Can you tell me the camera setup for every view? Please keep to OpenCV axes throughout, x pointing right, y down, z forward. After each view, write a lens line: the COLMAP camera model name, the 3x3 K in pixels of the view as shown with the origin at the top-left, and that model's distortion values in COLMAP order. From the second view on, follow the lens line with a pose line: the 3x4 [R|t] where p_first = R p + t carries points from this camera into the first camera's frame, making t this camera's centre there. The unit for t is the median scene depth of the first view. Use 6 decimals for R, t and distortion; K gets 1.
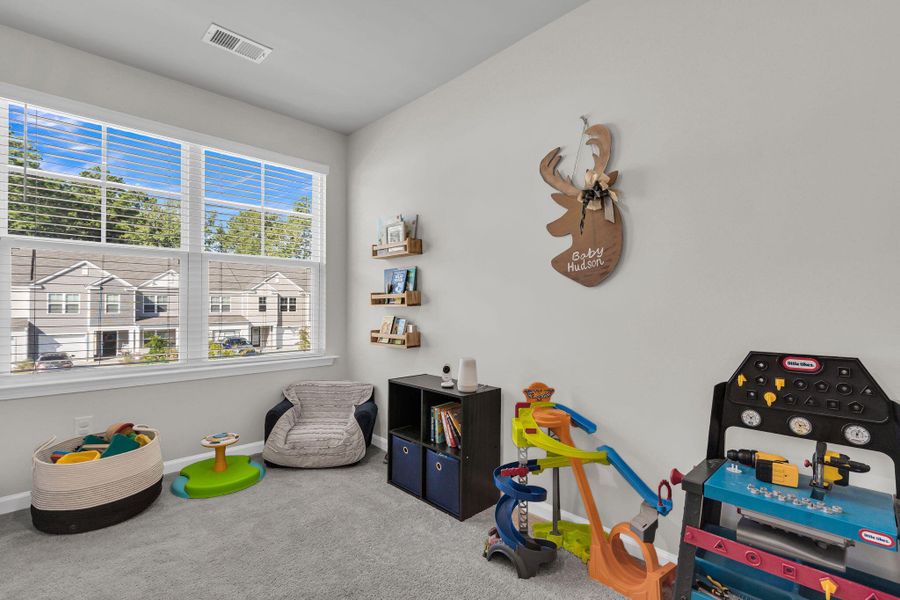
lens RADIAL K [[410.5, 0, 450.0], [0, 410.5, 300.0], [0, 0, 1]] dist [0.000791, 0.000385]
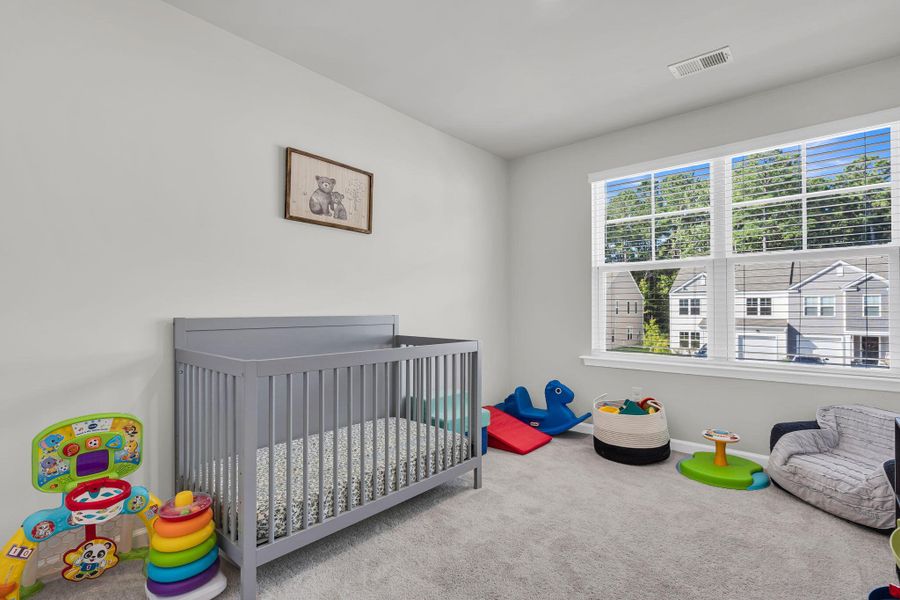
lens RADIAL K [[430.8, 0, 449.2], [0, 430.8, 302.8], [0, 0, 1]] dist [0.000246, -0.000033]
pose [[0.101428, -0.015181, -0.994727, 0.410698], [0.015839, 0.999781, -0.013644, 0.003838], [0.994717, -0.014372, 0.101646, 0.178335]]
